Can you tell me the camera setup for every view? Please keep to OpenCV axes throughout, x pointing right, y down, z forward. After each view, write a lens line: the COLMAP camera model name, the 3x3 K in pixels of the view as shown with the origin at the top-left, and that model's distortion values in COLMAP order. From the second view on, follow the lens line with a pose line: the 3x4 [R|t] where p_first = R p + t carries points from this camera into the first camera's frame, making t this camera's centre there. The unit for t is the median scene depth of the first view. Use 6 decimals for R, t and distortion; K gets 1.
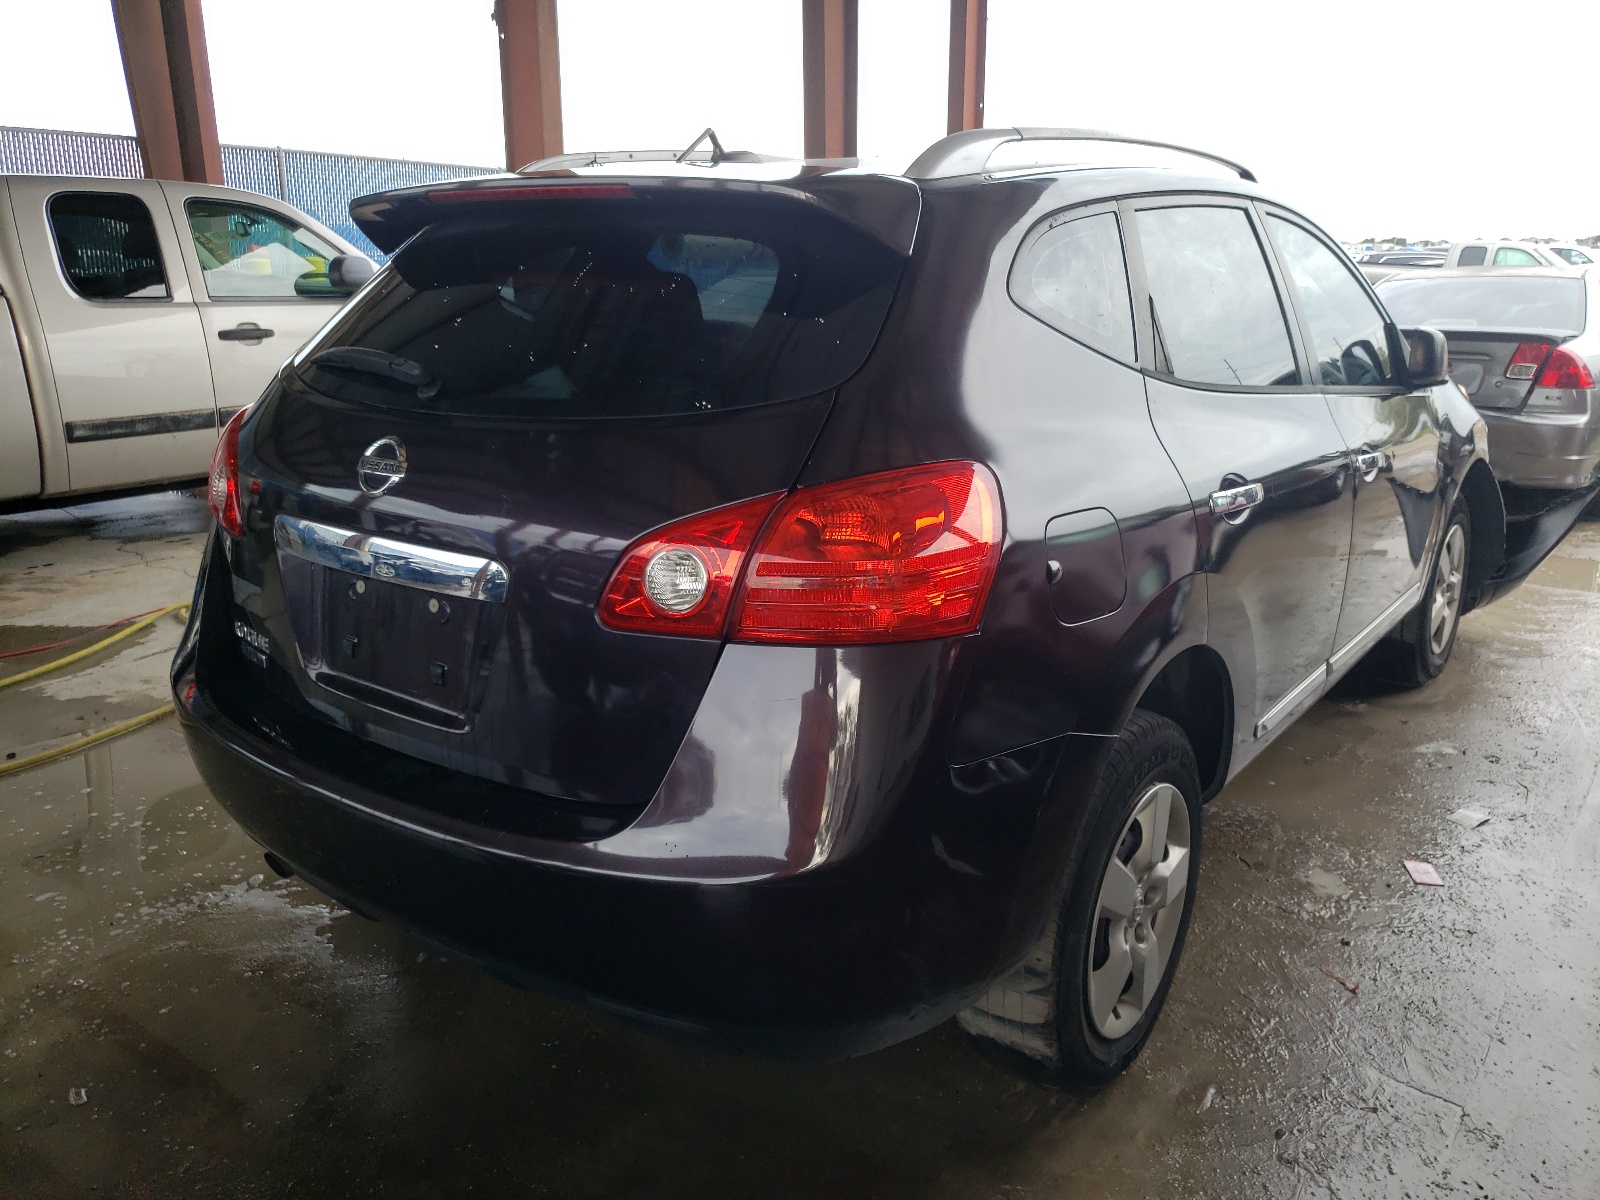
lens RADIAL K [[1214.0, 0, 801.2], [0, 1214.0, 600.7], [0, 0, 1]] dist [0.007155, 0.002916]
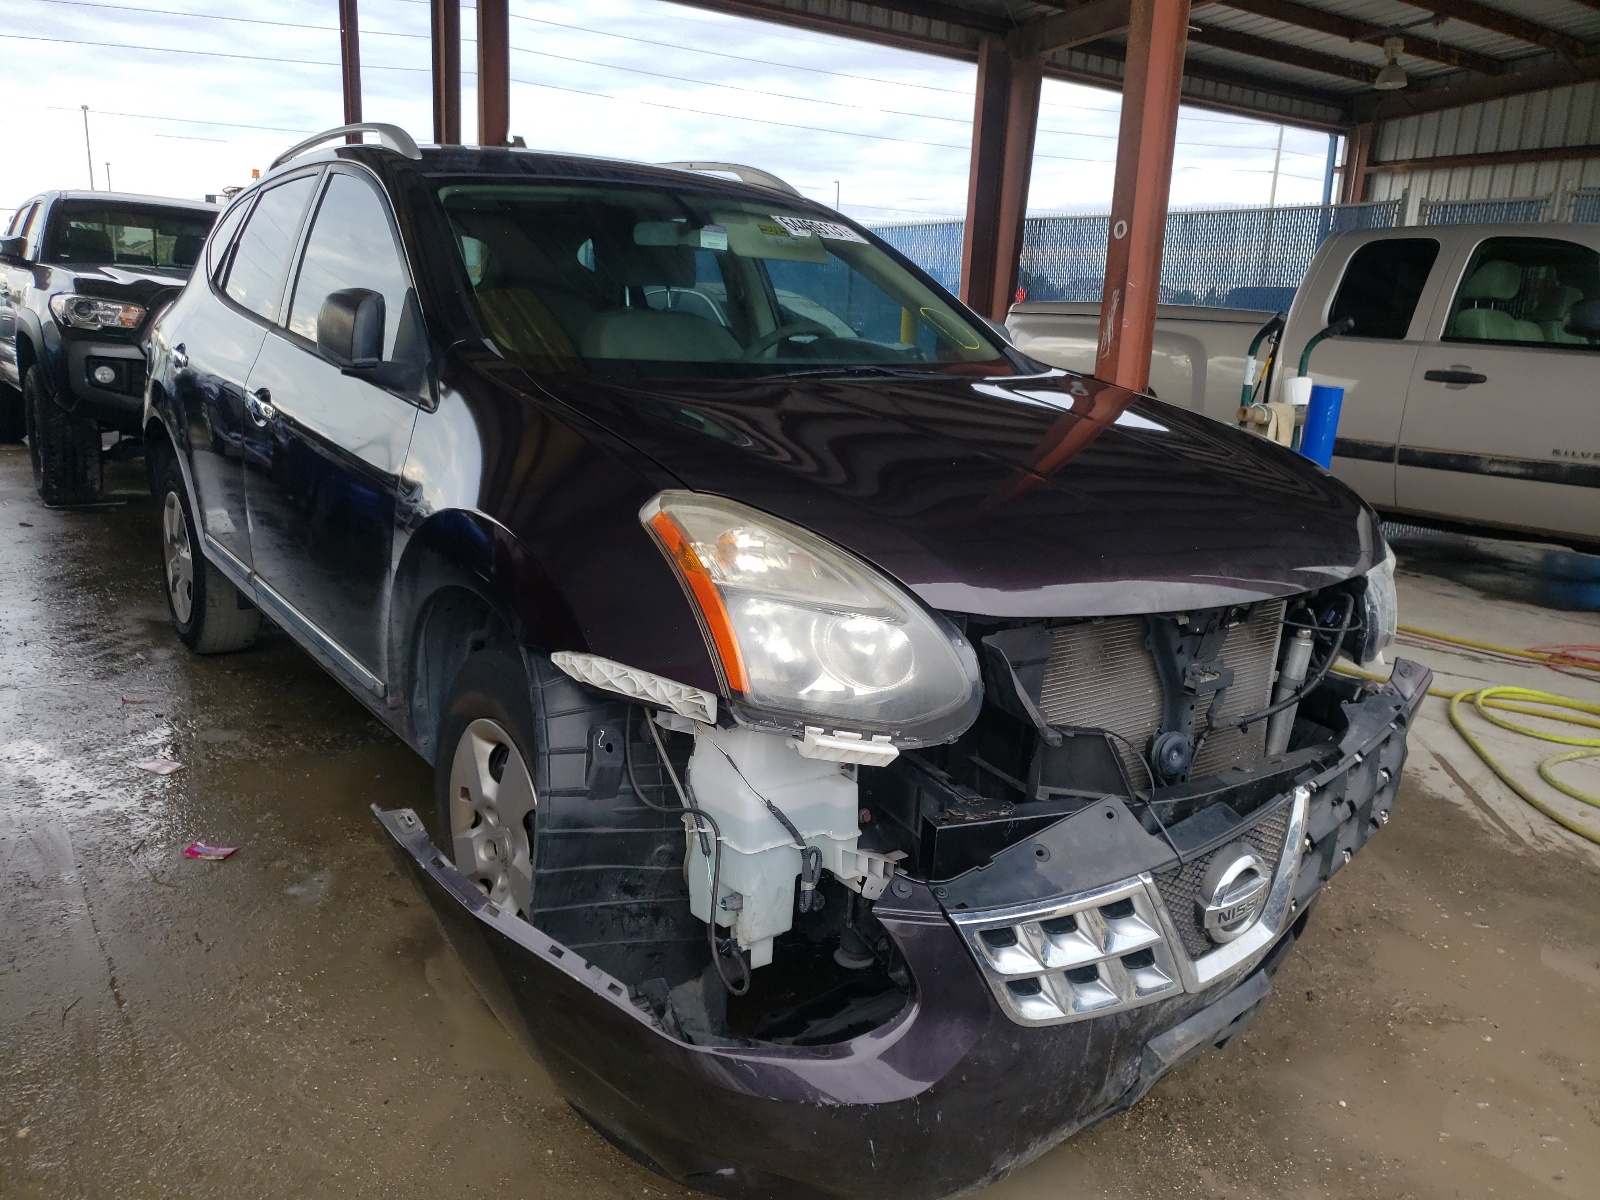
lens RADIAL K [[1214.0, 0, 801.2], [0, 1214.0, 598.3], [0, 0, 1]] dist [0.007155, 0.002916]
pose [[-0.269474, 0.219124, -0.937746, 0.633469], [-0.313421, 0.900796, 0.300556, -0.193302], [0.910578, 0.374901, -0.174063, 0.781917]]
